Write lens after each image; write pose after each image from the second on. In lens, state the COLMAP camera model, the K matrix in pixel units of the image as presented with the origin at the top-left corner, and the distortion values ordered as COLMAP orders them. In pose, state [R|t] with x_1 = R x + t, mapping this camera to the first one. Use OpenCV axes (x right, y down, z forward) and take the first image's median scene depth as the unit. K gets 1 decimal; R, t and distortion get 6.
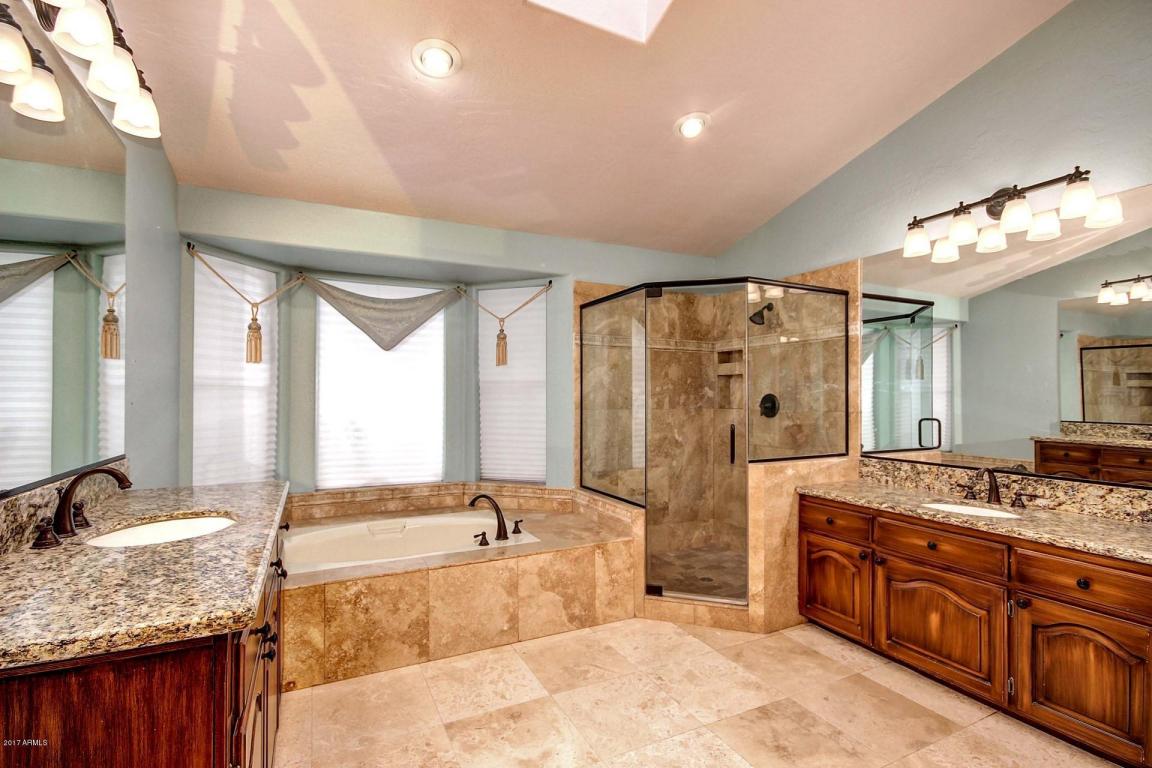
lens RADIAL K [[536.9, 0, 579.3], [0, 536.9, 389.8], [0, 0, 1]] dist [0.016638, -0.000254]
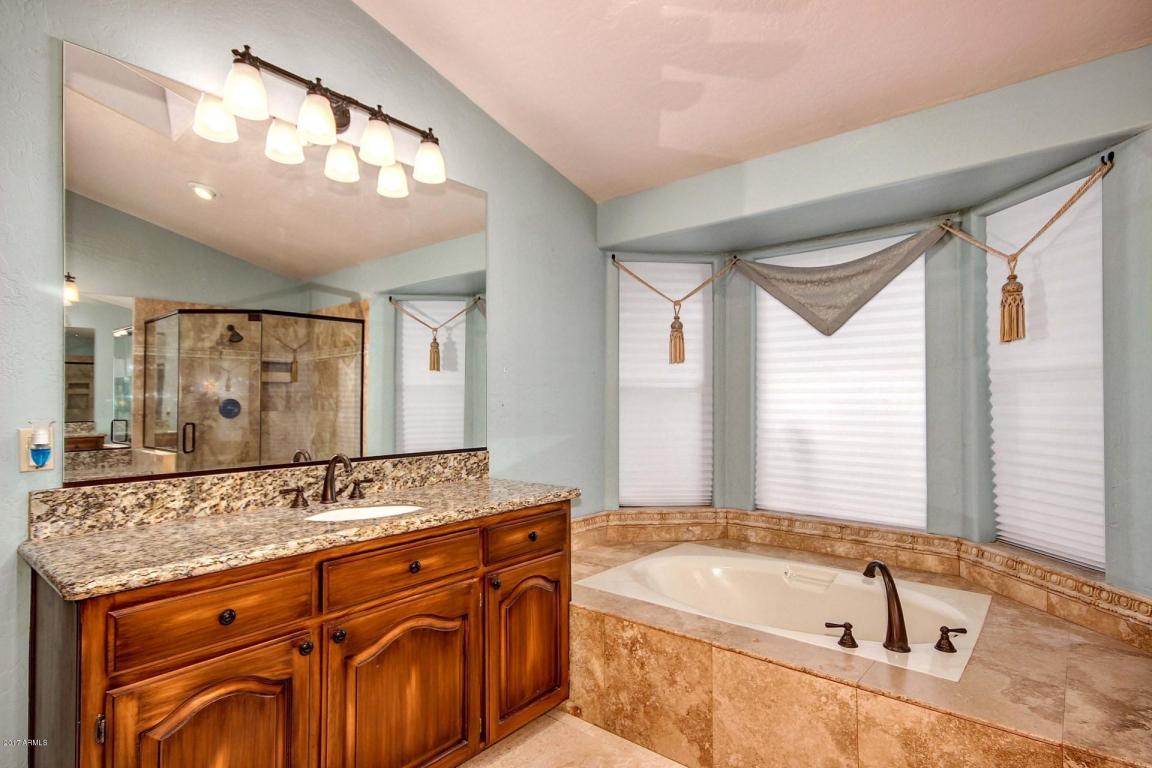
lens RADIAL K [[587.7, 0, 576.5], [0, 587.7, 388.1], [0, 0, 1]] dist [0.001947, 0.001078]
pose [[0.401195, -0.020177, -0.915770, 0.279143], [0.013970, 0.999776, -0.015908, 0.008278], [0.915886, -0.006412, 0.401387, 0.423099]]
